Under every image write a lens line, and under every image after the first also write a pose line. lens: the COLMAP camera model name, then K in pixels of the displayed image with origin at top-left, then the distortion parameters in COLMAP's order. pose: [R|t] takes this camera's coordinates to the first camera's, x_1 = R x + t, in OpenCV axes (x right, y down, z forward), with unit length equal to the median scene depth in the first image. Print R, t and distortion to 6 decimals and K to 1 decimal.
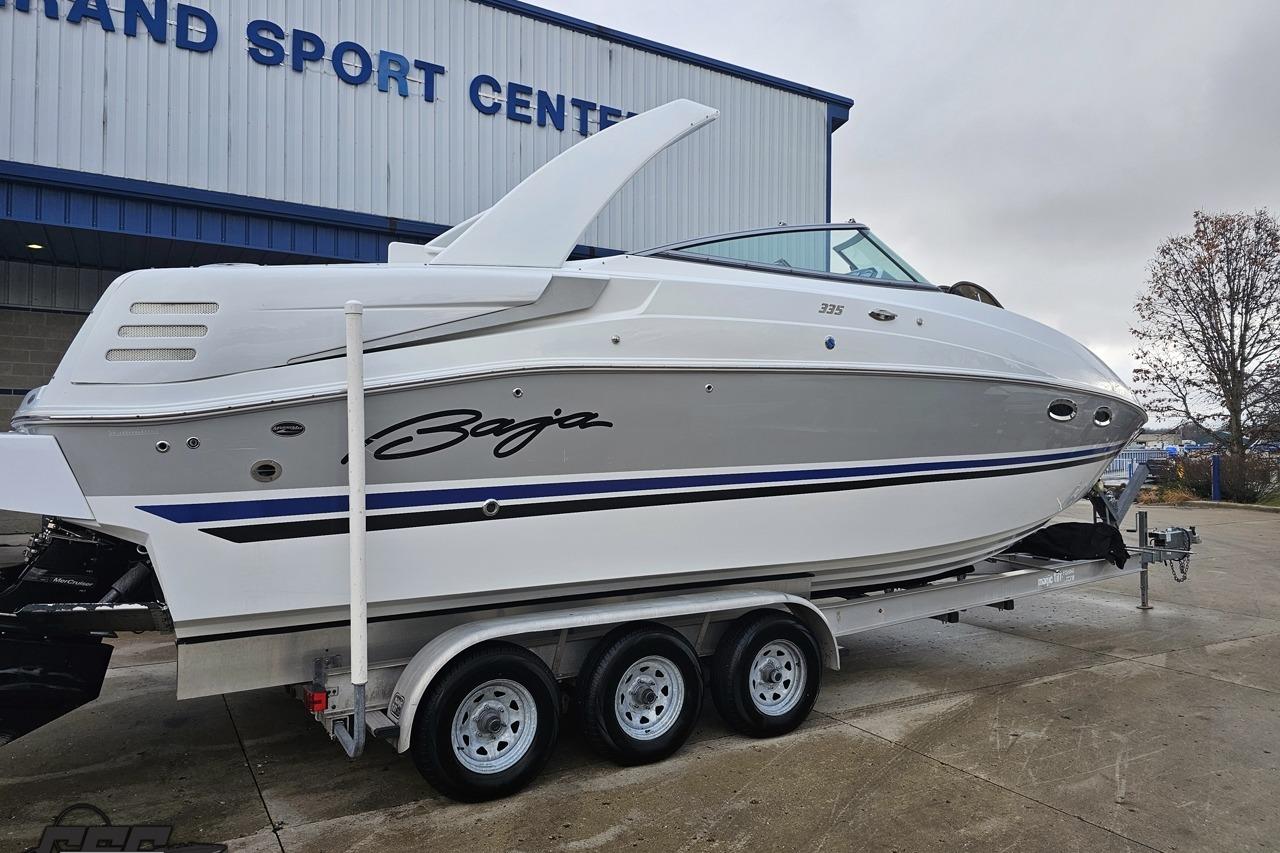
lens RADIAL K [[847.2, 0, 634.8], [0, 847.2, 417.5], [0, 0, 1]] dist [0.072329, -0.064530]
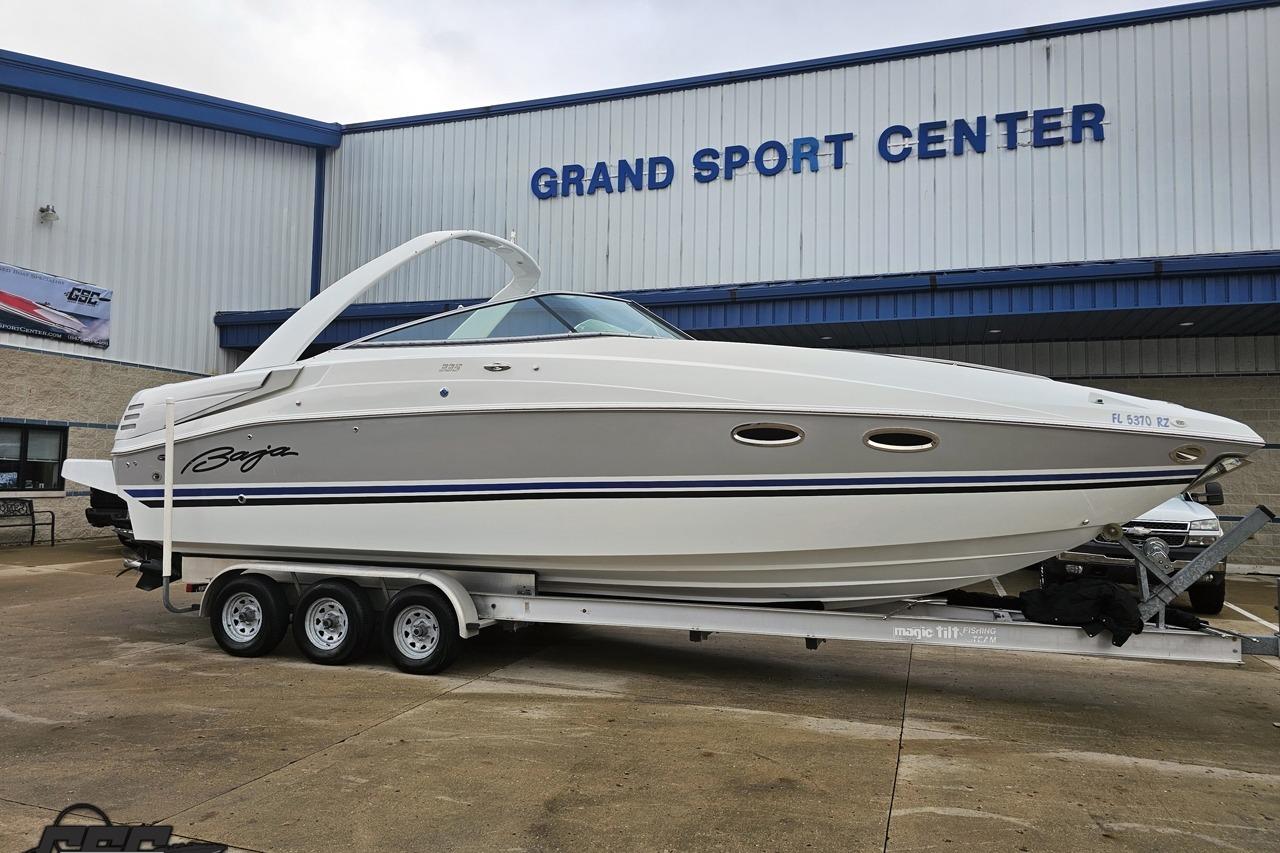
lens RADIAL K [[847.2, 0, 634.8], [0, 847.2, 417.5], [0, 0, 1]] dist [0.072329, -0.064530]
pose [[0.642784, -0.047418, -0.764578, 0.438375], [0.009530, 0.998500, -0.053915, 0.008776], [0.765988, 0.027369, 0.642272, 0.105743]]
